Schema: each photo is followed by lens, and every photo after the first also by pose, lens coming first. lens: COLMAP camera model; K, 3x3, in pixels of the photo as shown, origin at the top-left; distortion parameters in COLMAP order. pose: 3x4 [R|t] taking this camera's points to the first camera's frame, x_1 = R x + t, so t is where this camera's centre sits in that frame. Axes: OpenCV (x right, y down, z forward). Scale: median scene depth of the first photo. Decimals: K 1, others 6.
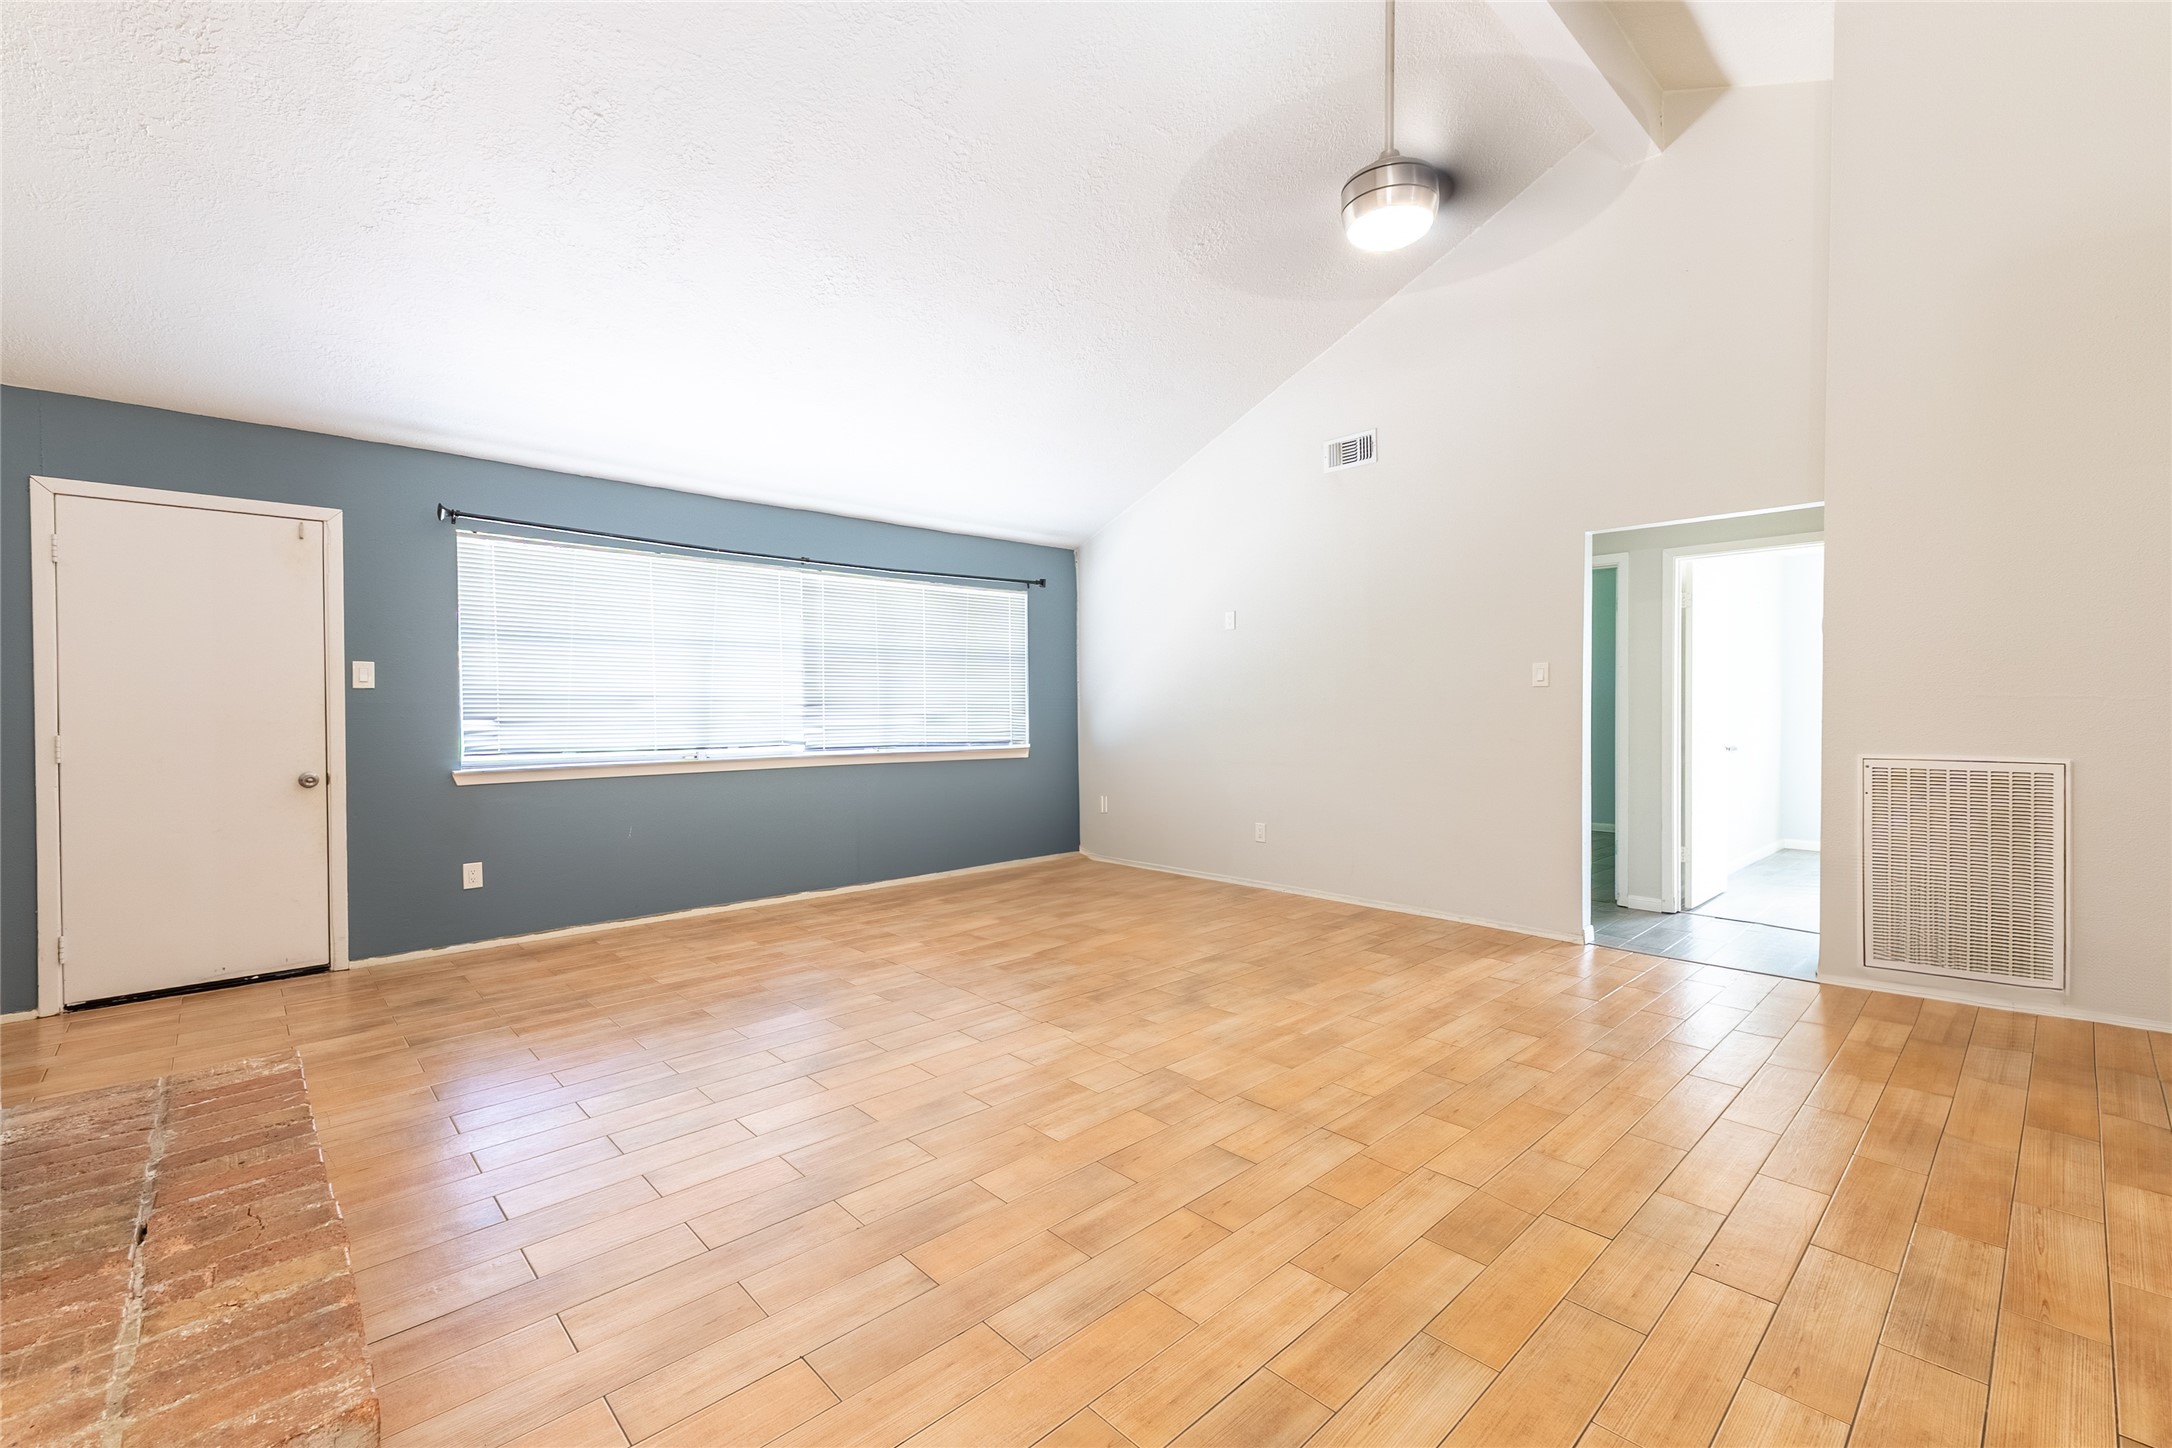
lens RADIAL K [[930.0, 0, 1086.0], [0, 930.0, 724.0], [0, 0, 1]] dist [-0.000121, -0.000007]
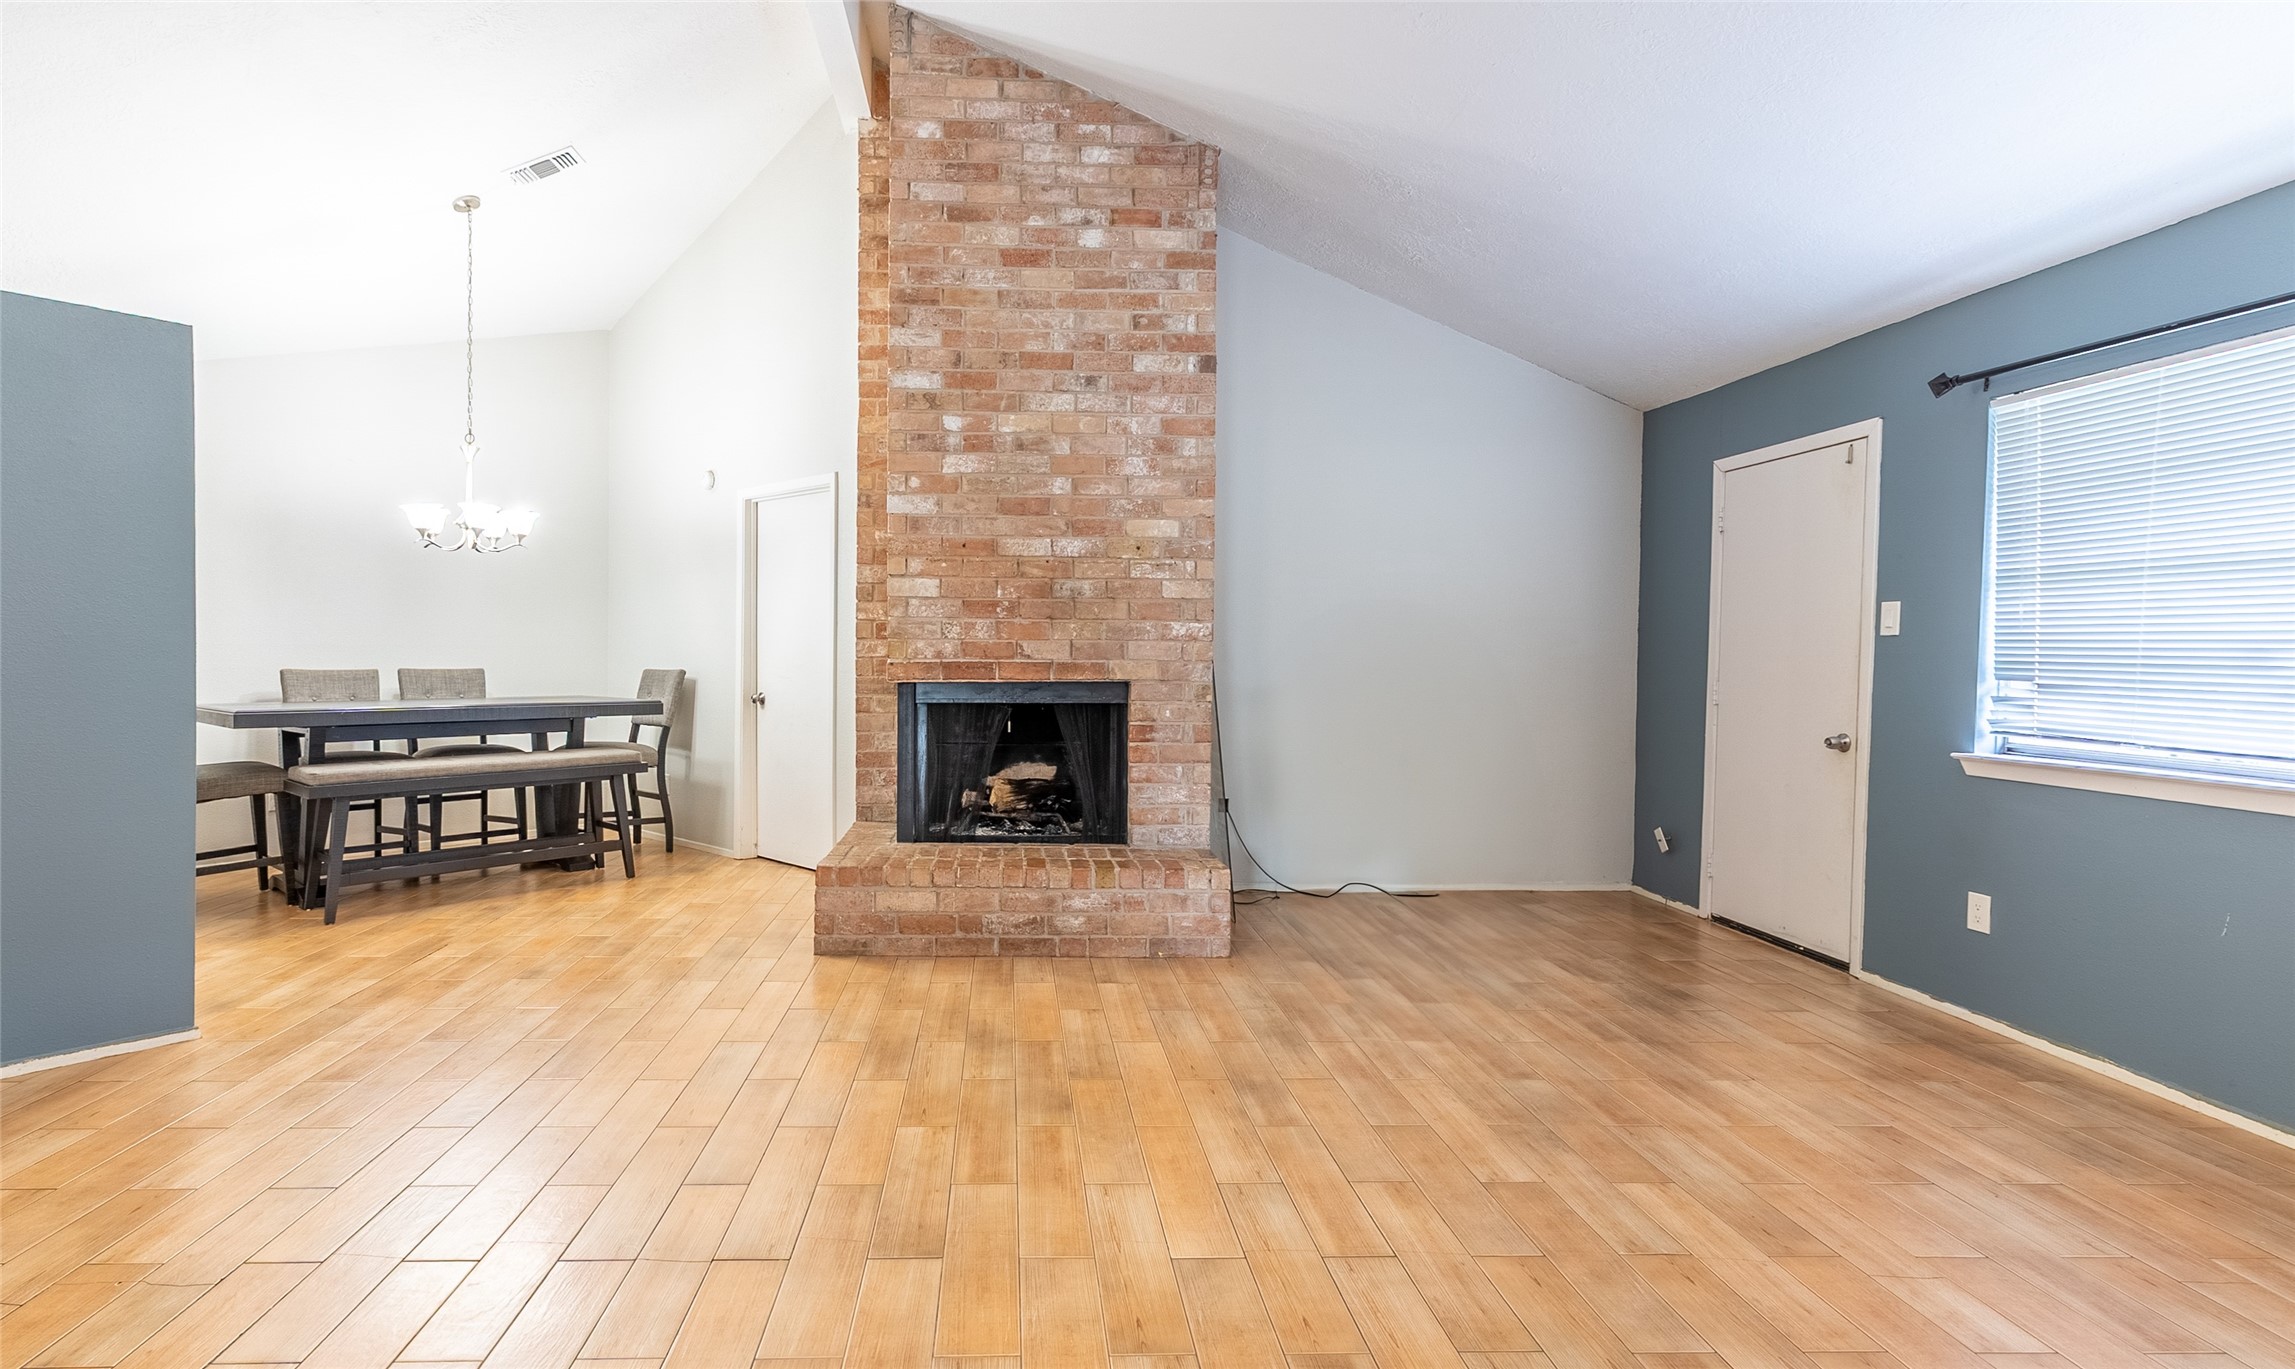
lens RADIAL K [[1319.2, 0, 1147.5], [0, 1319.2, 684.5], [0, 0, 1]] dist [0.000034, -0.000074]
pose [[-0.669720, 0.014623, -0.742470, 0.505237], [-0.025124, 0.998788, 0.042333, -0.029929], [0.742189, 0.047005, -0.668541, 1.344843]]
